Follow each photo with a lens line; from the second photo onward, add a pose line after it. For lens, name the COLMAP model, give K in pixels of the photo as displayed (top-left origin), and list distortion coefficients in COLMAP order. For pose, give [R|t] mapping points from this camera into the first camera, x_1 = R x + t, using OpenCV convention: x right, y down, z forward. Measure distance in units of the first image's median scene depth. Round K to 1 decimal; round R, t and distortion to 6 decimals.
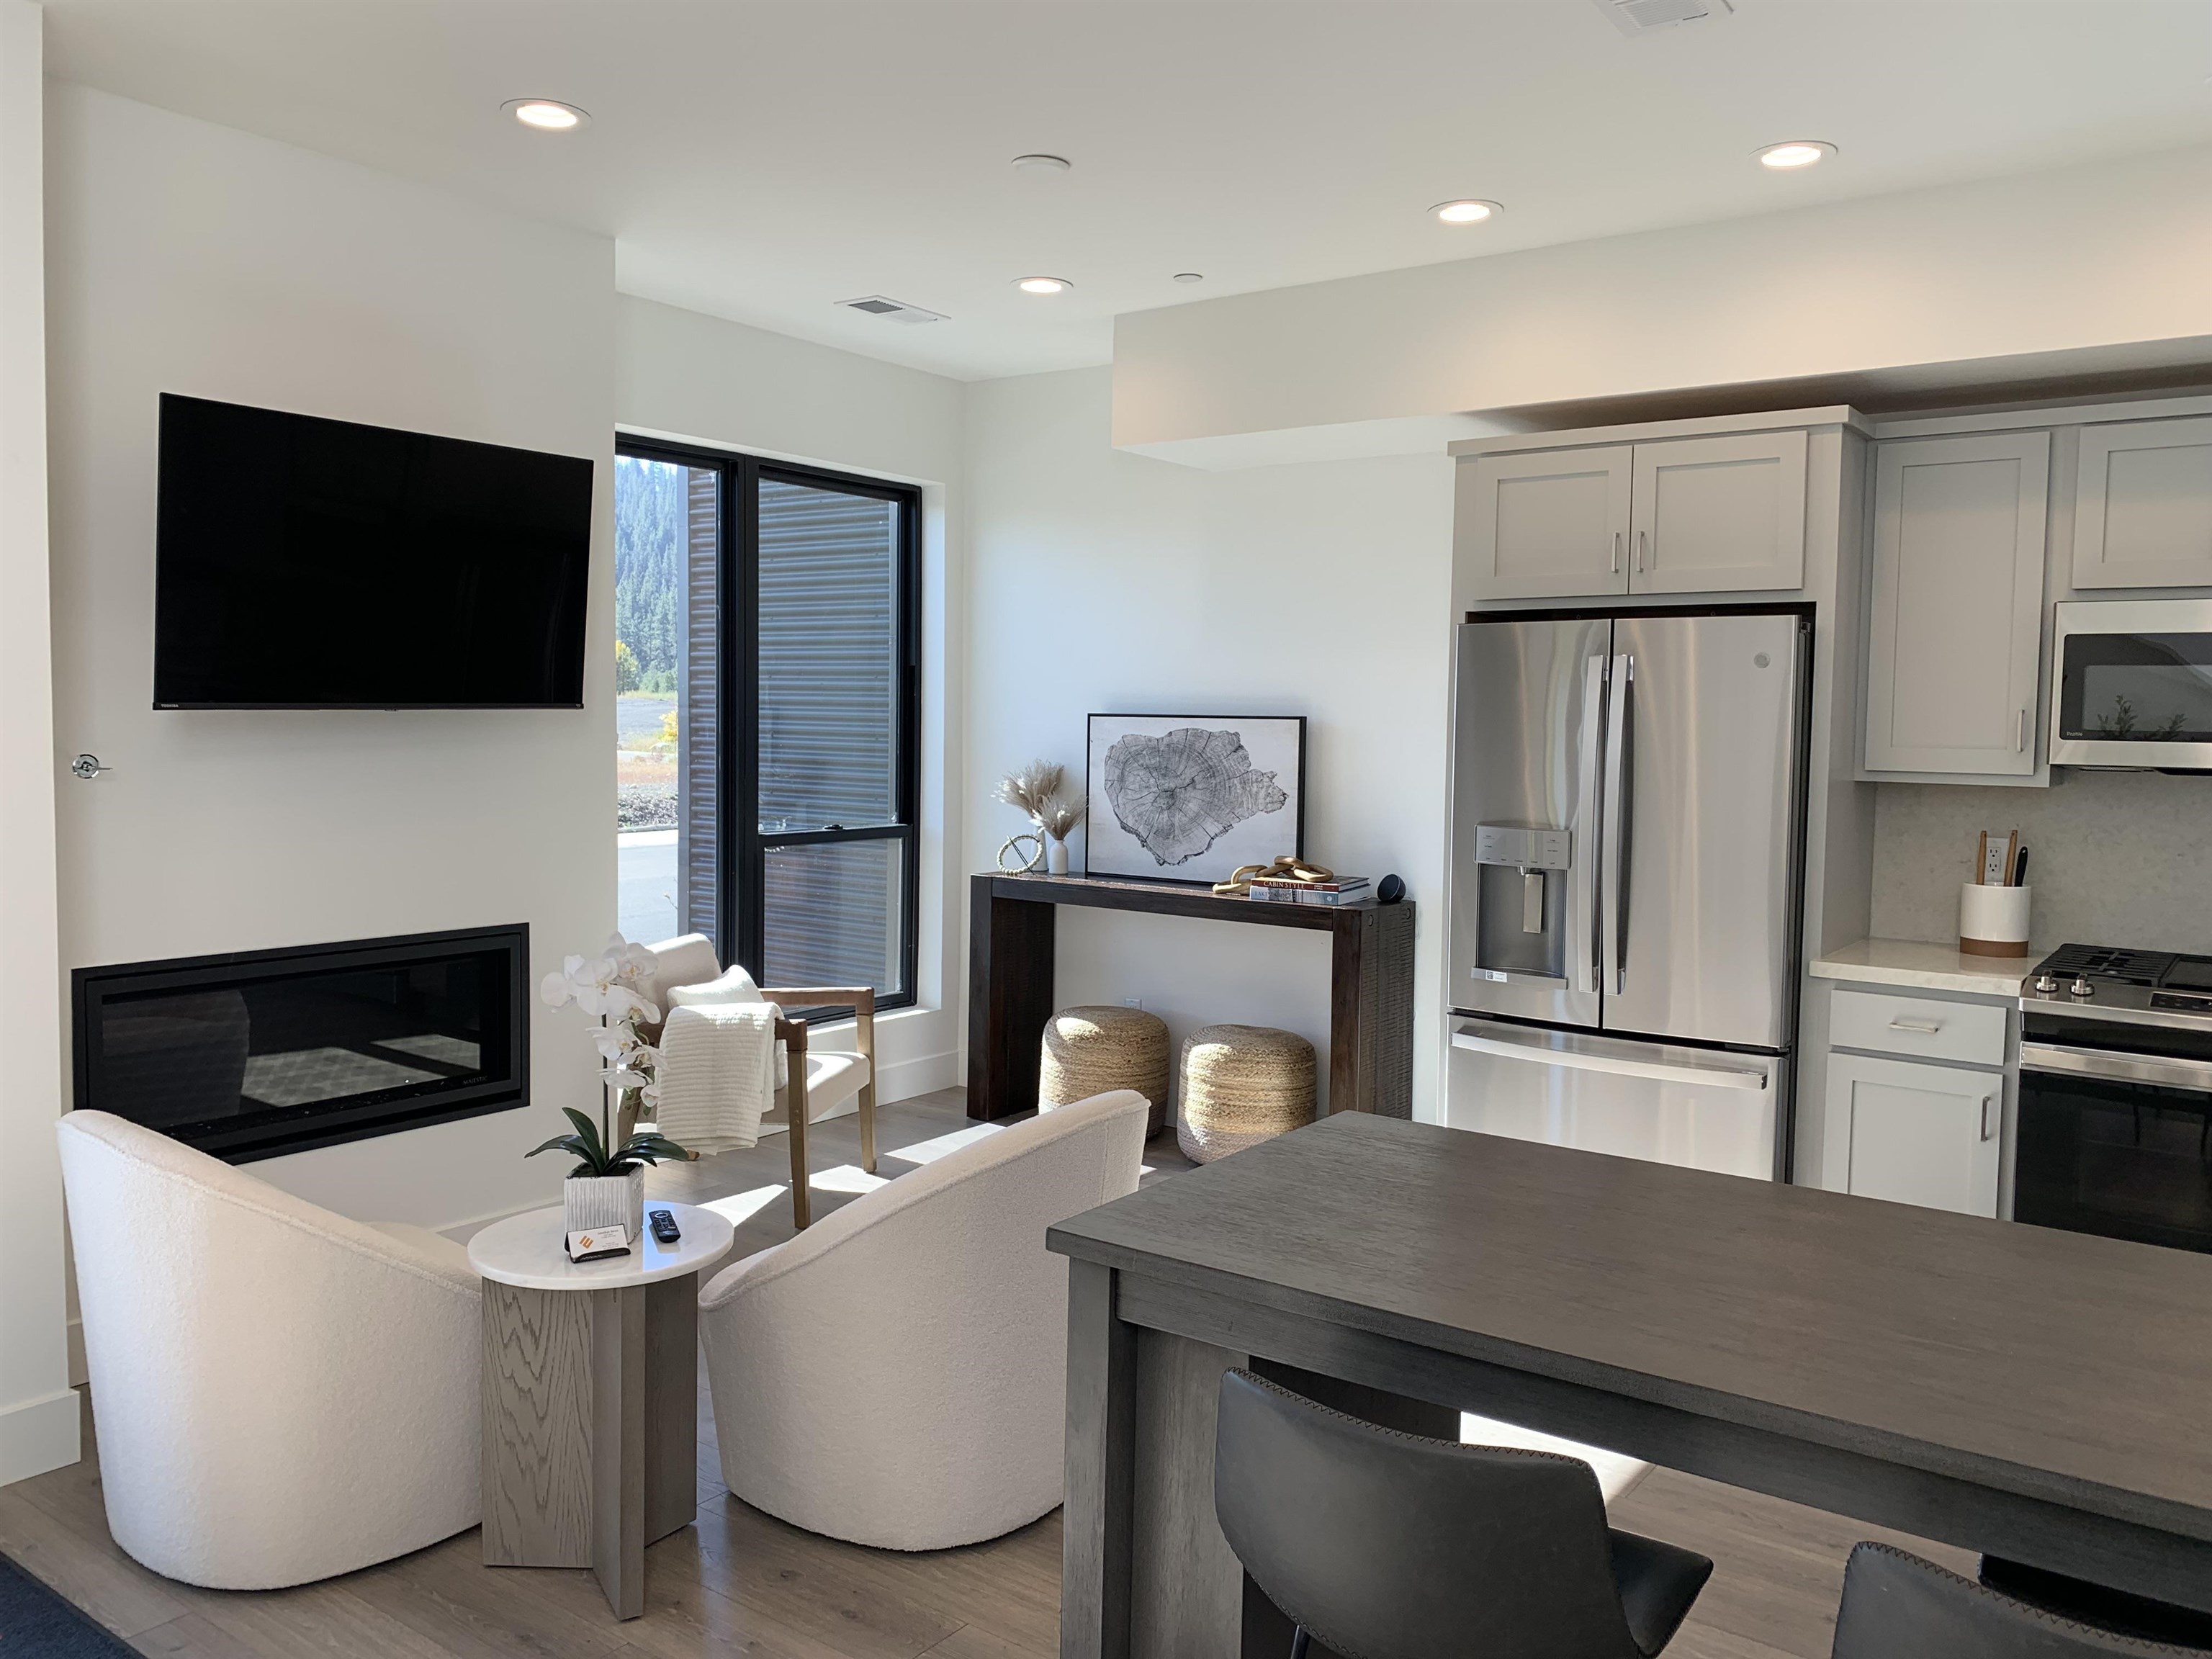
lens RADIAL K [[1709.5, 0, 1103.6], [0, 1709.5, 817.4], [0, 0, 1]] dist [0.043197, -0.066611]
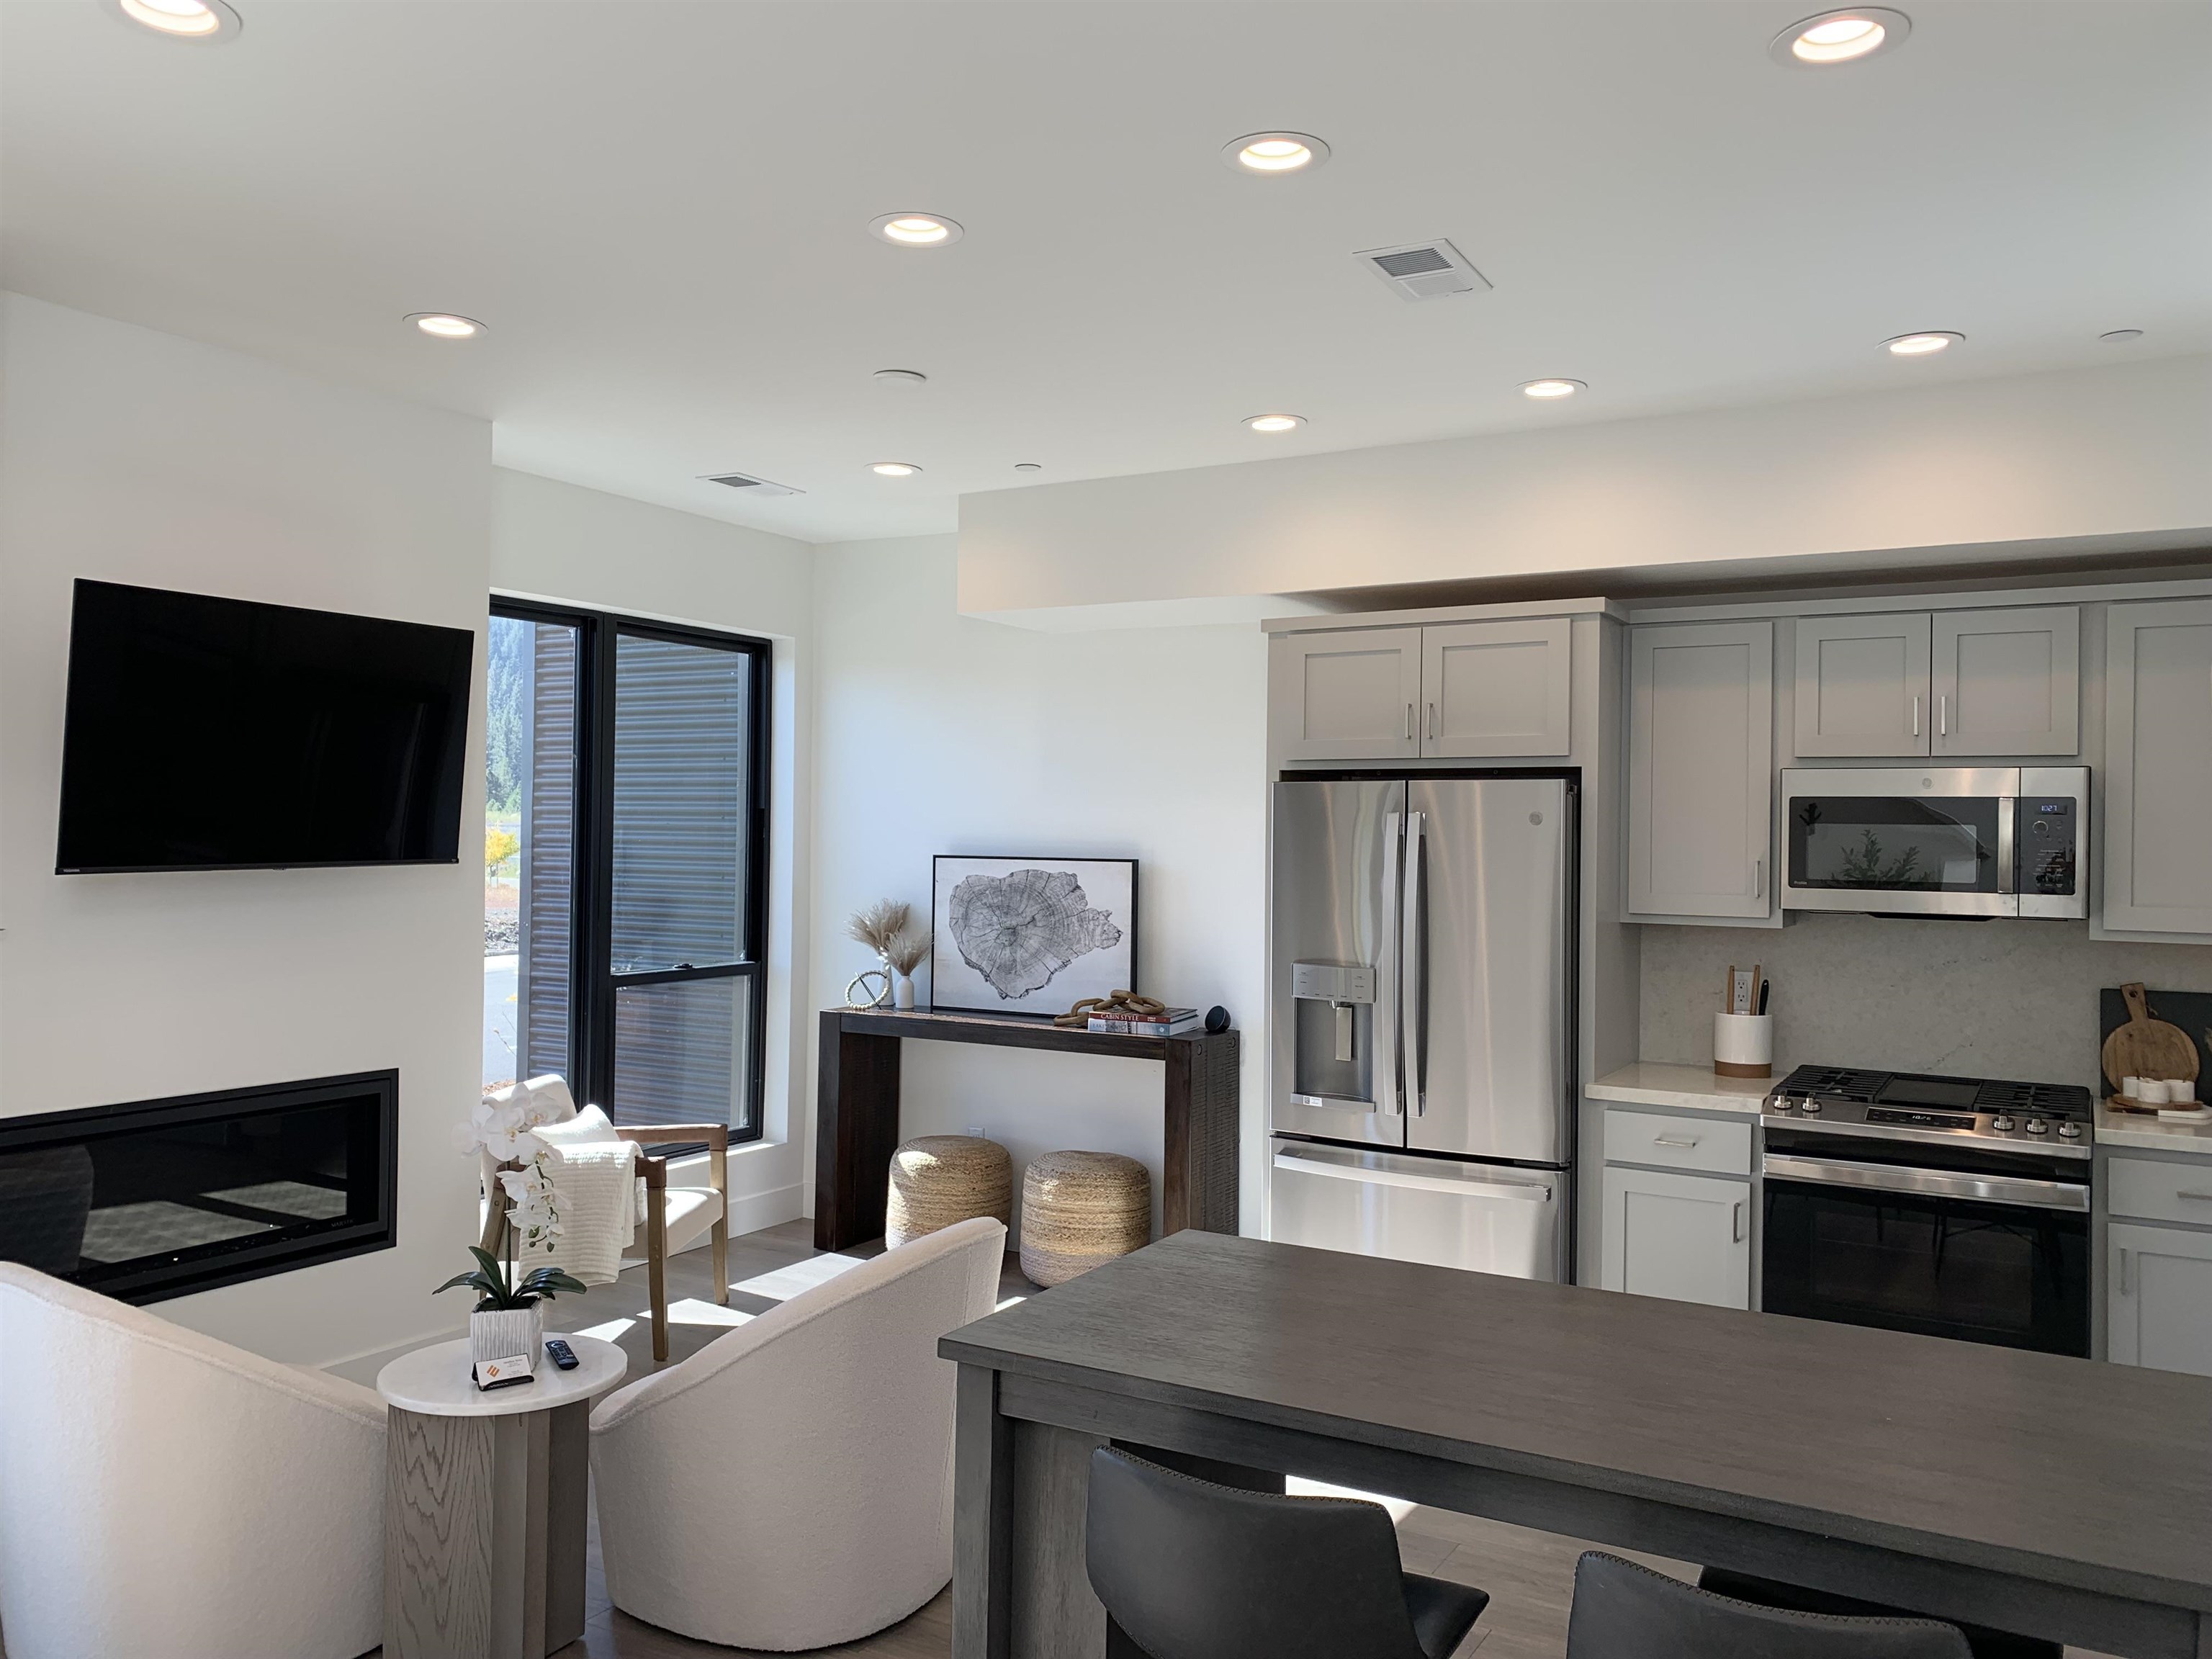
lens RADIAL K [[1709.5, 0, 1101.0], [0, 1709.5, 817.7], [0, 0, 1]] dist [0.043197, -0.066611]
pose [[0.995008, -0.002858, 0.099759, -0.012754], [0.009780, 0.997571, -0.068969, -0.011423], [-0.099319, 0.069600, 0.992619, -0.069560]]
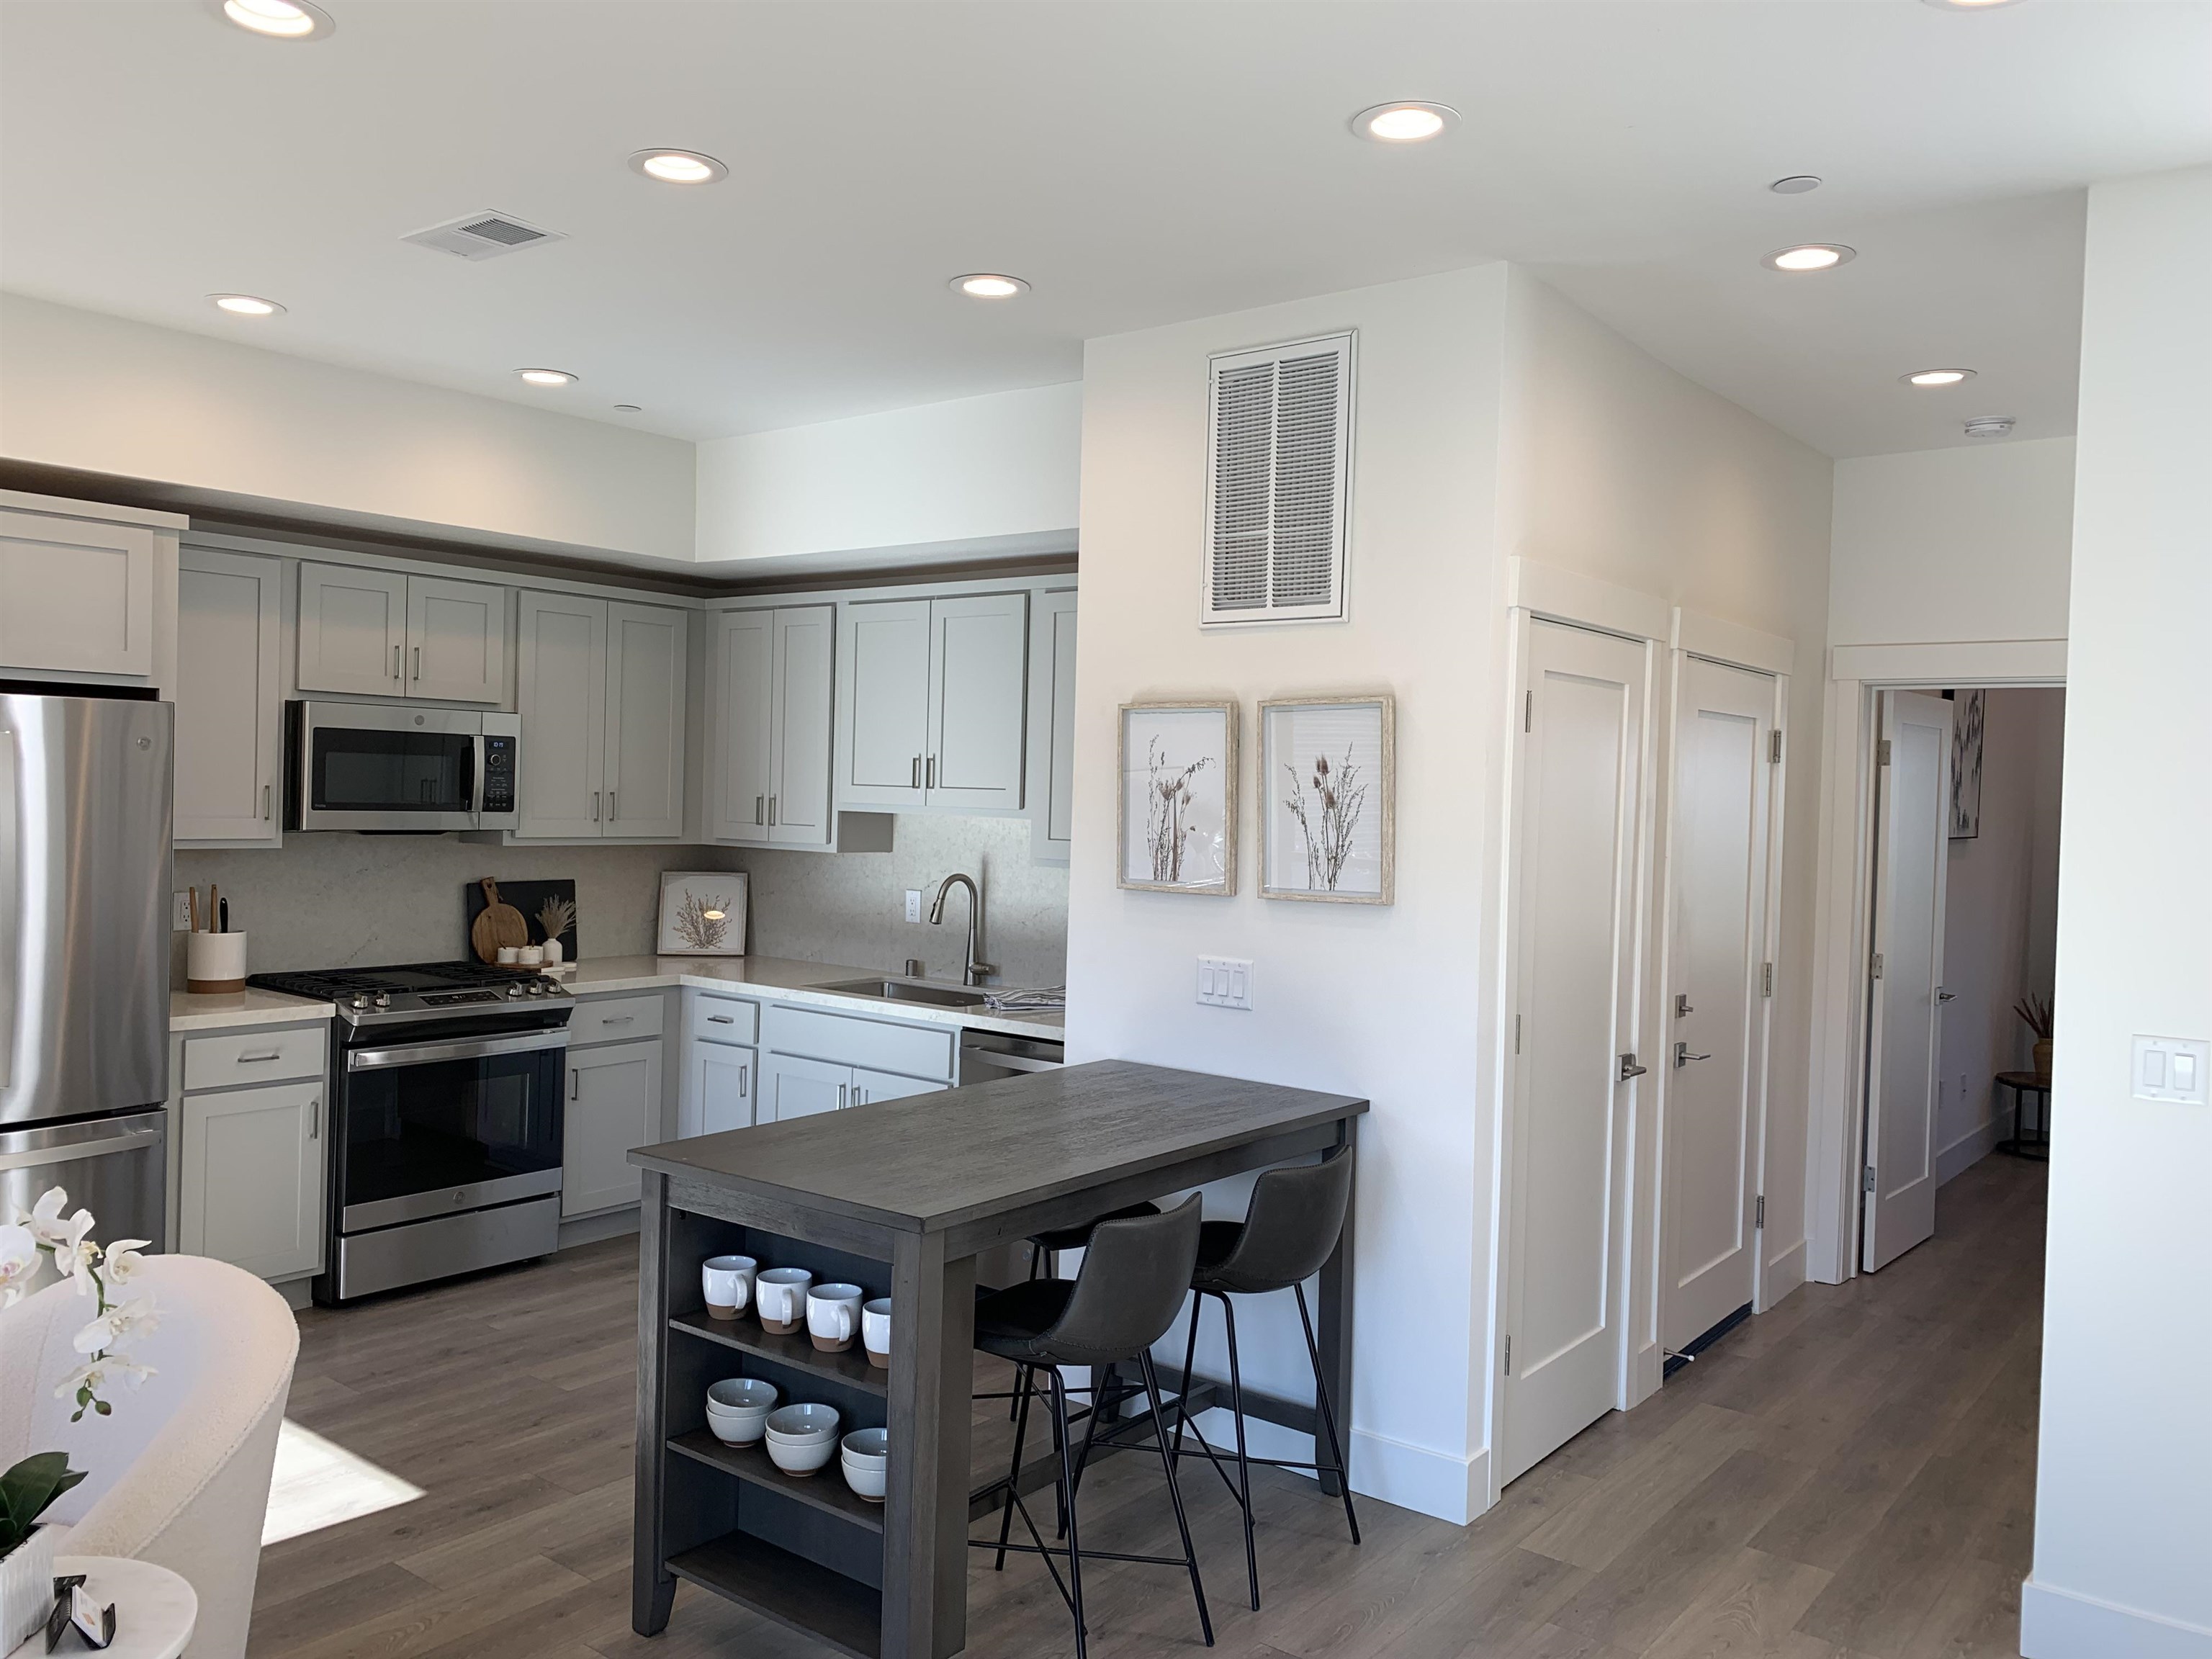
lens RADIAL K [[1709.5, 0, 1124.0], [0, 1709.5, 813.7], [0, 0, 1]] dist [0.043197, -0.066611]
pose [[0.000377, -0.032046, 0.999486, -0.475975], [0.028167, 0.999090, 0.032023, -0.045003], [-0.999603, 0.028141, 0.001279, 0.272034]]
